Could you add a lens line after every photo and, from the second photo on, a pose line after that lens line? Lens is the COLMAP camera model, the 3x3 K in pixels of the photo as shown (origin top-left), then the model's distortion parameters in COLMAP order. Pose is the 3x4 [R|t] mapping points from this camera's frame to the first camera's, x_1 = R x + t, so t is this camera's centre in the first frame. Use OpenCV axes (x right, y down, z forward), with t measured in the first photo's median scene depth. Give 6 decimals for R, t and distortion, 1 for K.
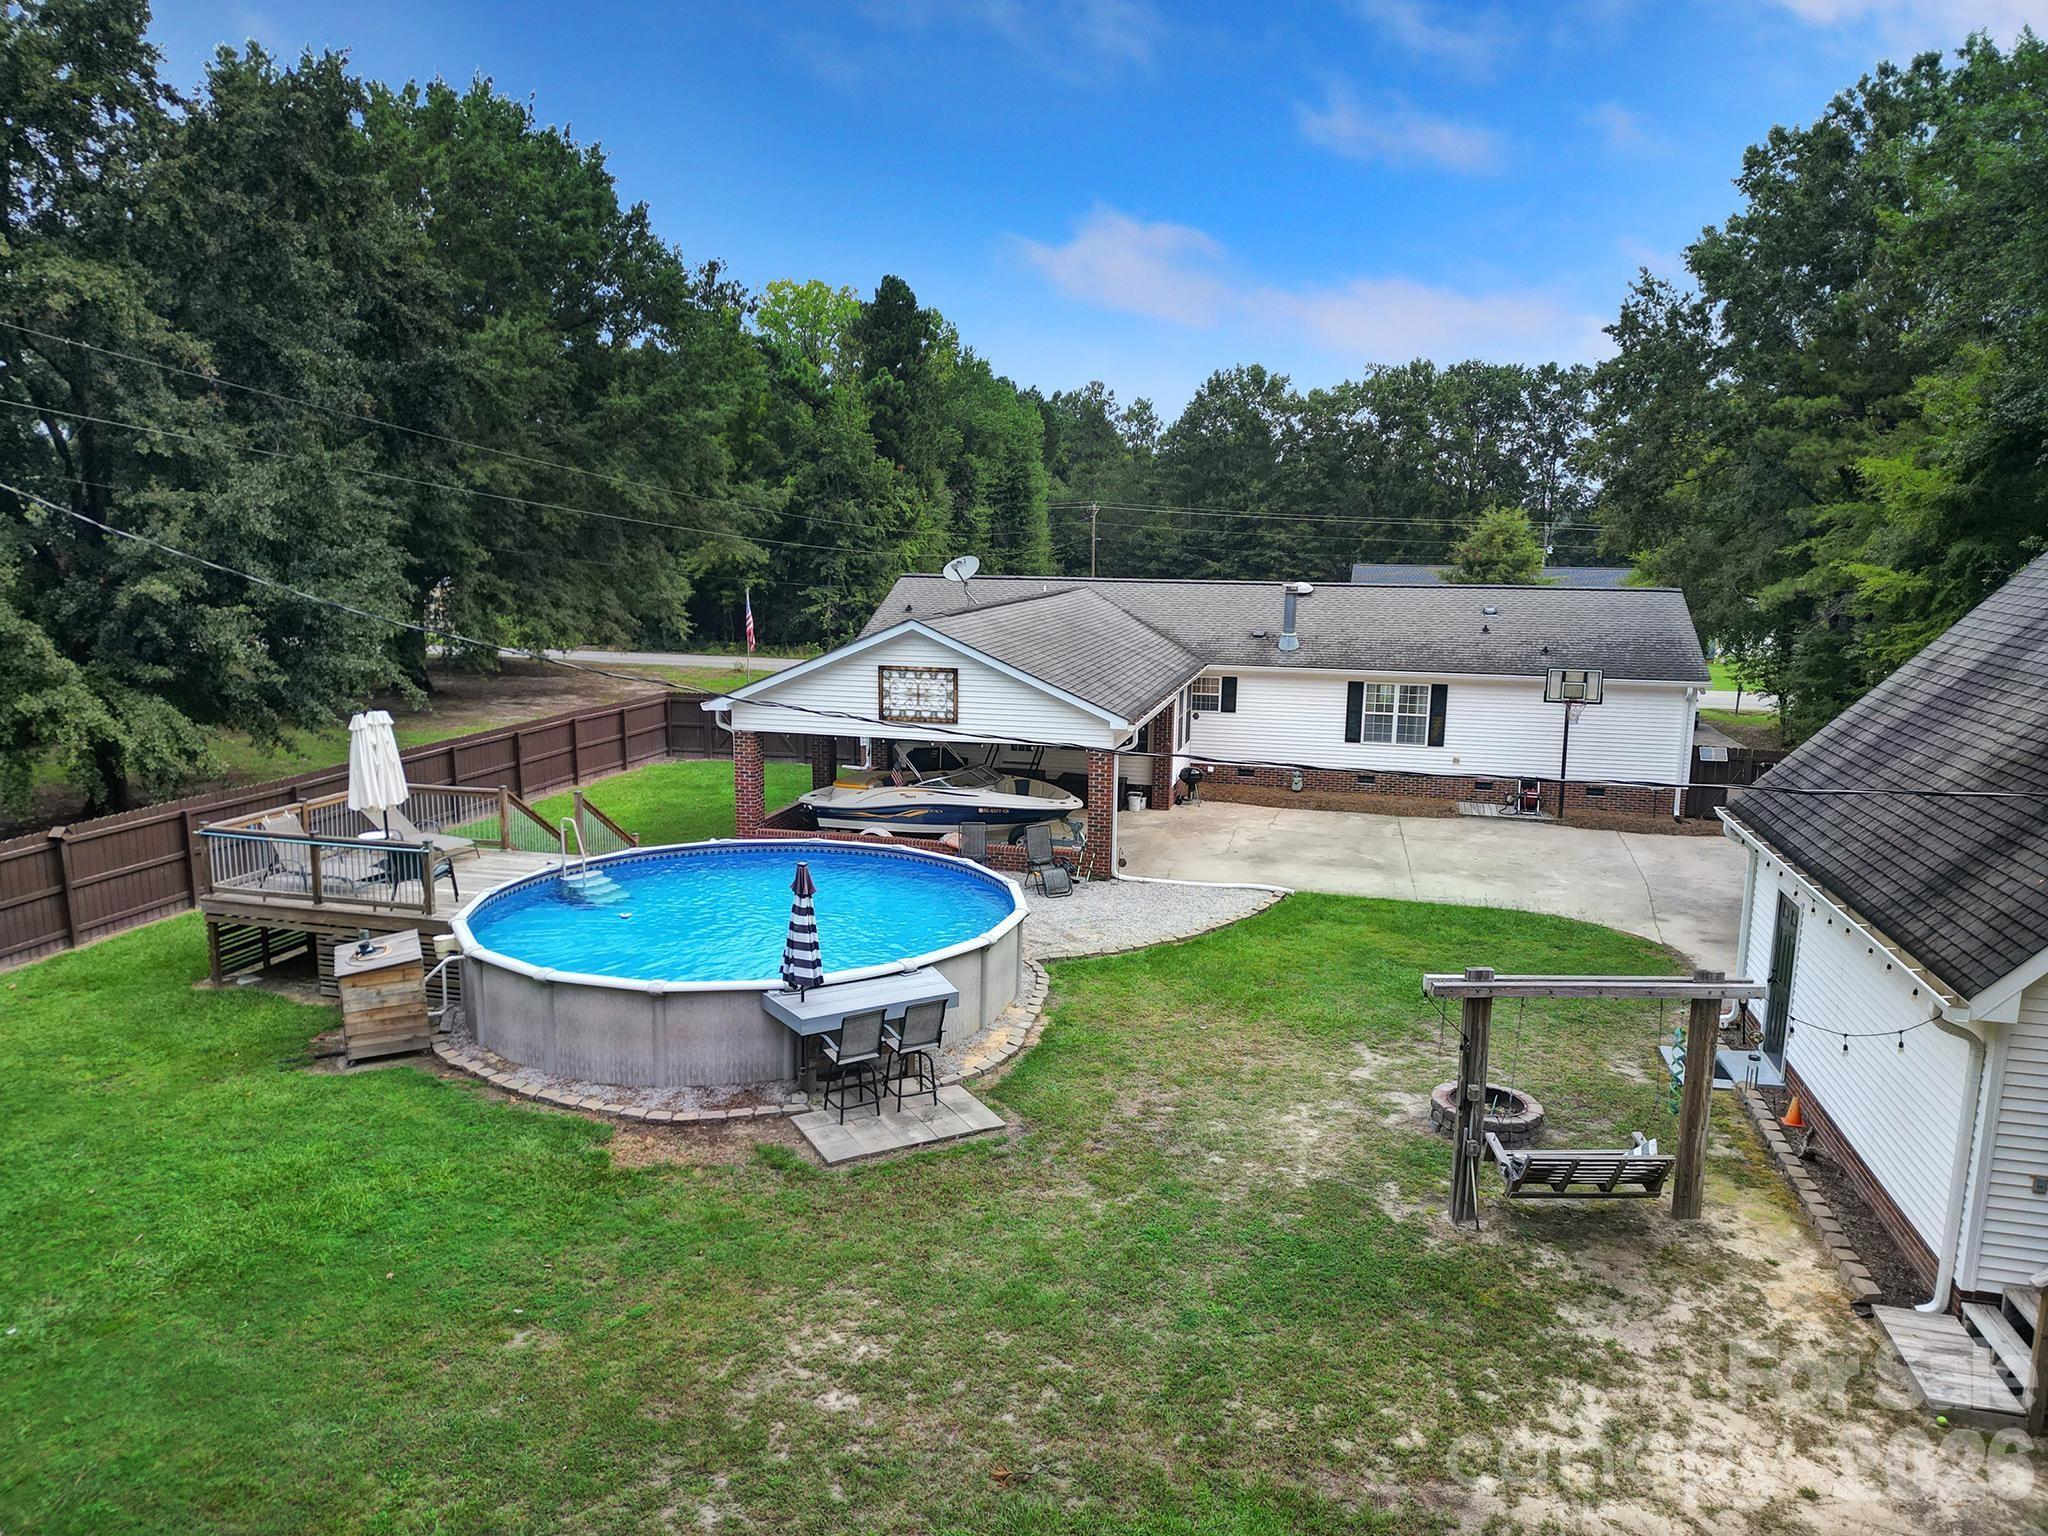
lens RADIAL K [[1417.6, 0, 1024.0], [0, 1417.6, 768.0], [0, 0, 1]] dist [0.088064, -0.102538]
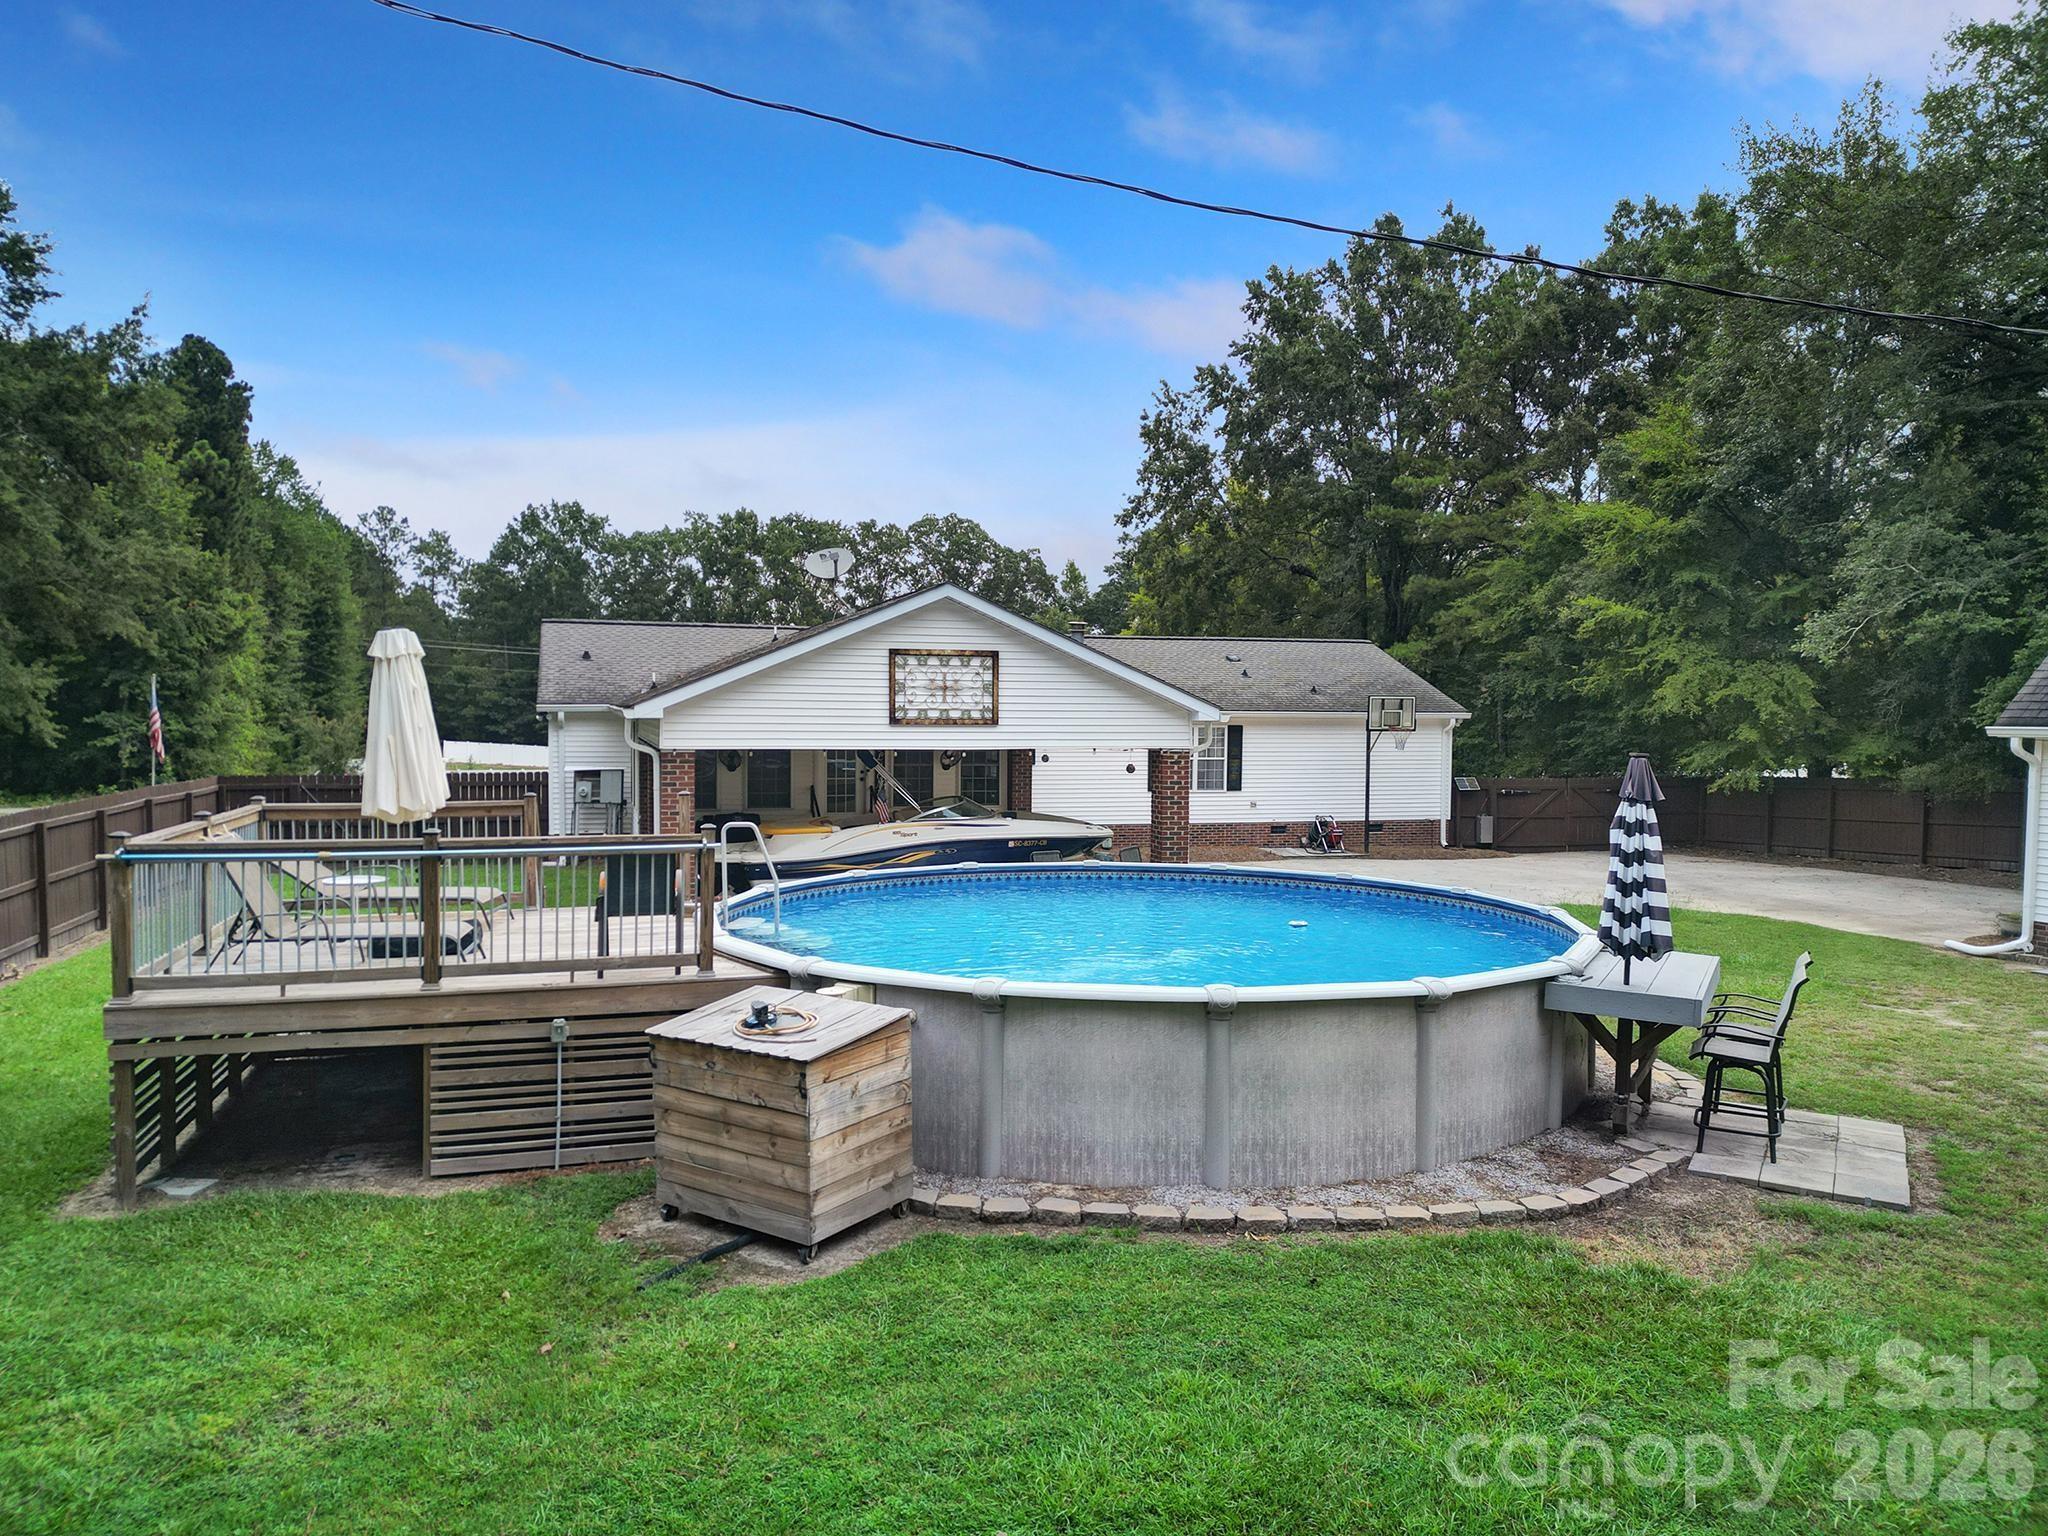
lens RADIAL K [[1417.6, 0, 1024.0], [0, 1417.6, 768.0], [0, 0, 1]] dist [0.088064, -0.102538]
pose [[0.855415, -0.026592, 0.517260, -0.419434], [0.089980, 0.991125, -0.097850, 0.065206], [-0.510067, 0.130246, 0.850216, 0.354489]]
